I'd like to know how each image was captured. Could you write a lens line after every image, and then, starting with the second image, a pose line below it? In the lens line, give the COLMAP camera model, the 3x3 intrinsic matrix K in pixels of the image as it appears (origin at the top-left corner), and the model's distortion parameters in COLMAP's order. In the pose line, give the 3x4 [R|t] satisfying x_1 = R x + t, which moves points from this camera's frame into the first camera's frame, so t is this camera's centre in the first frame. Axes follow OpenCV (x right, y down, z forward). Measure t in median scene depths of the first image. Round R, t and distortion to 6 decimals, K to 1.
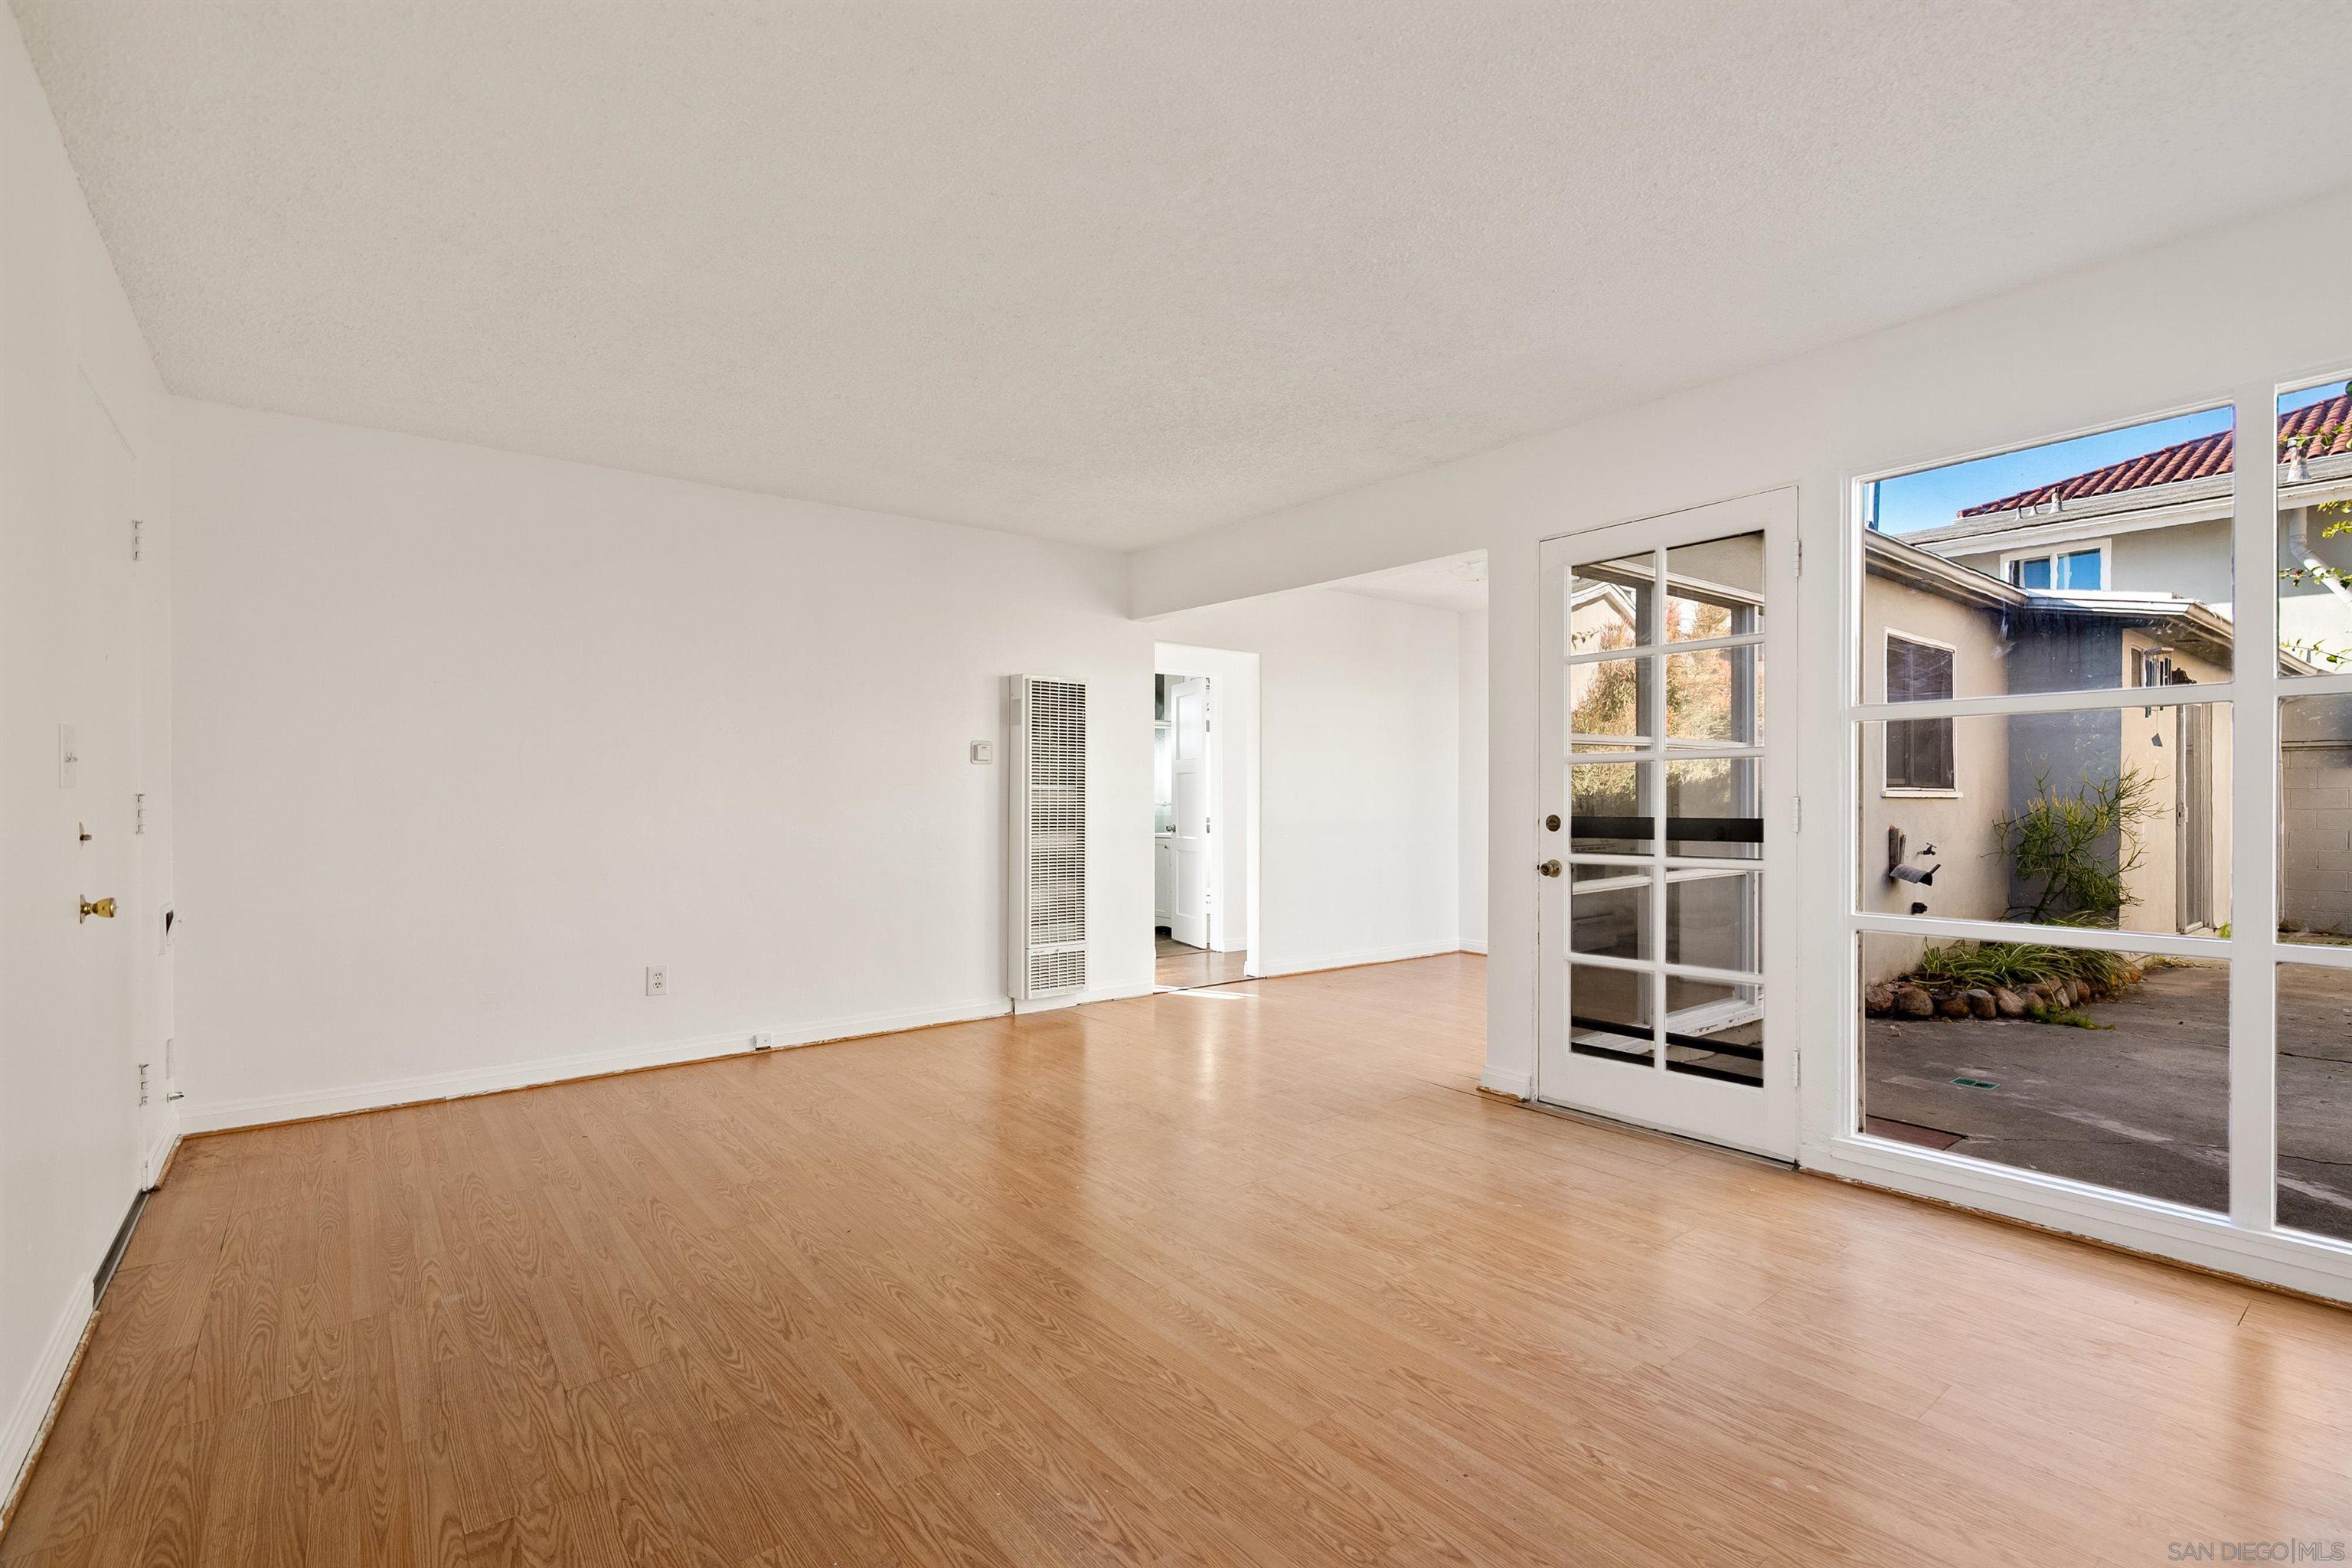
lens RADIAL K [[1075.0, 0, 1214.2], [0, 1075.0, 788.9], [0, 0, 1]] dist [0.001535, 0.000679]
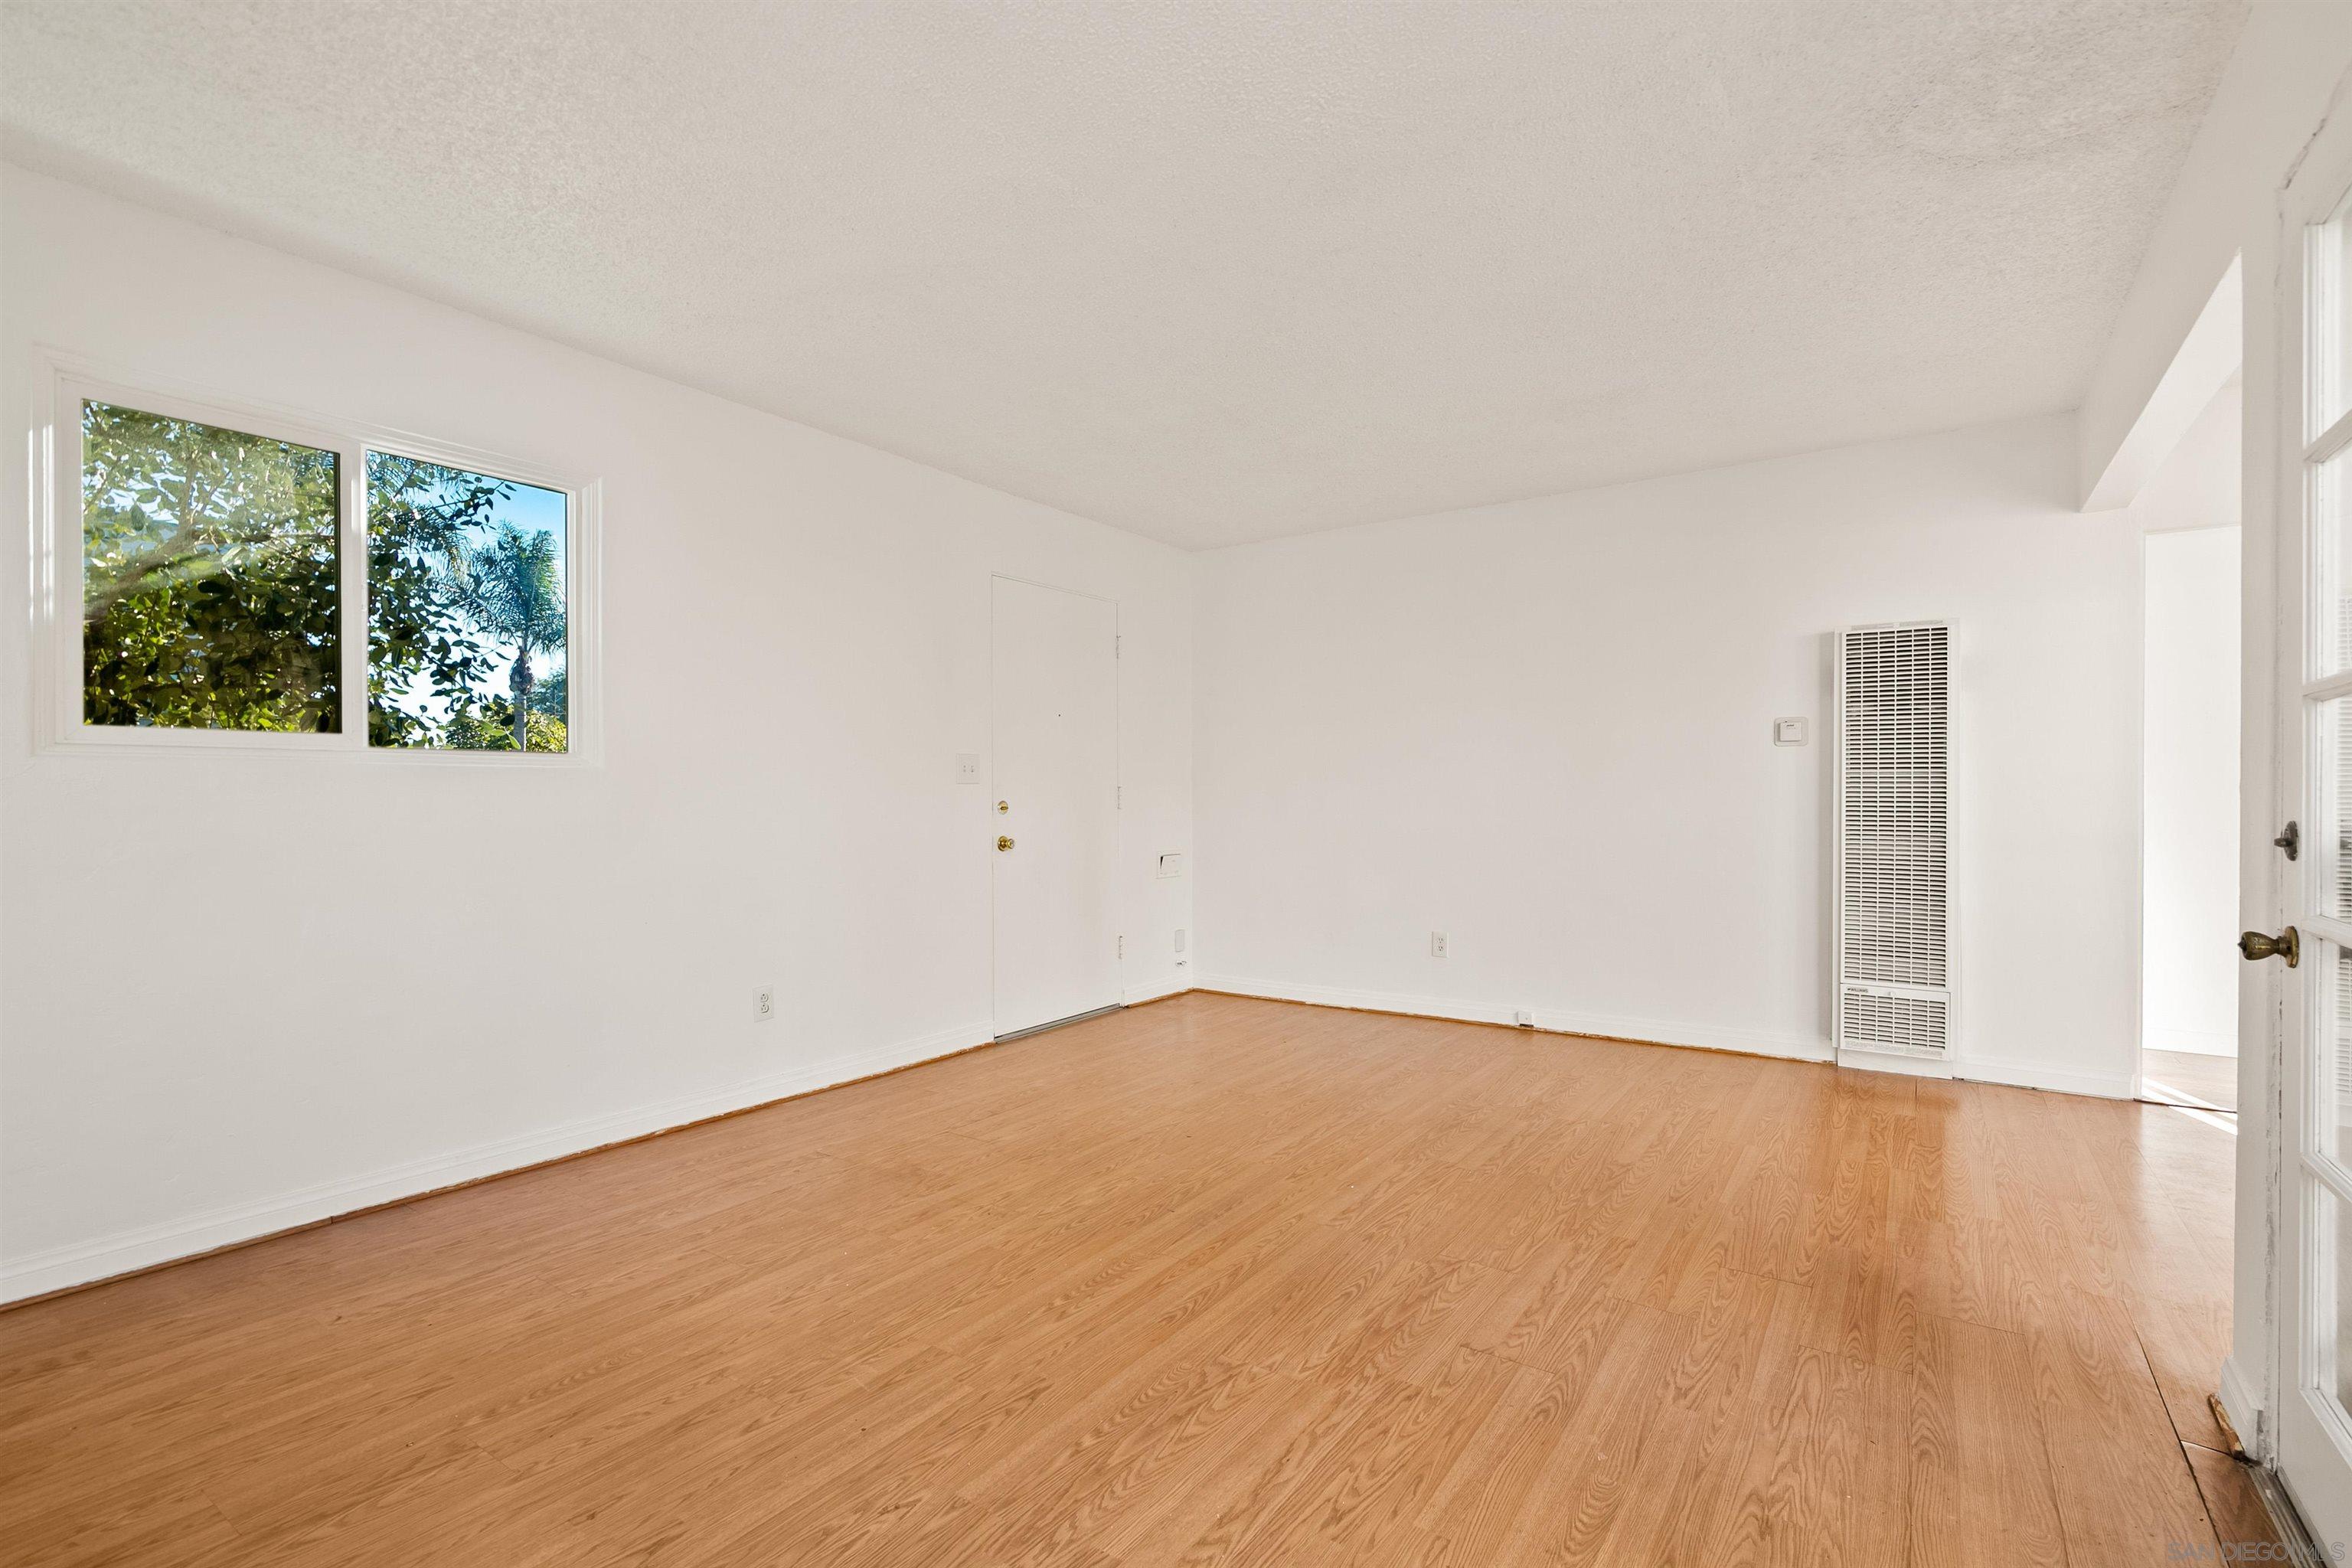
lens RADIAL K [[1075.0, 0, 1175.3], [0, 1075.0, 790.8], [0, 0, 1]] dist [0.001535, 0.000679]
pose [[0.280346, -0.000734, -0.959899, 0.522489], [0.009252, 0.999955, 0.001938, 0.005985], [0.959854, -0.009425, 0.280340, 0.394995]]
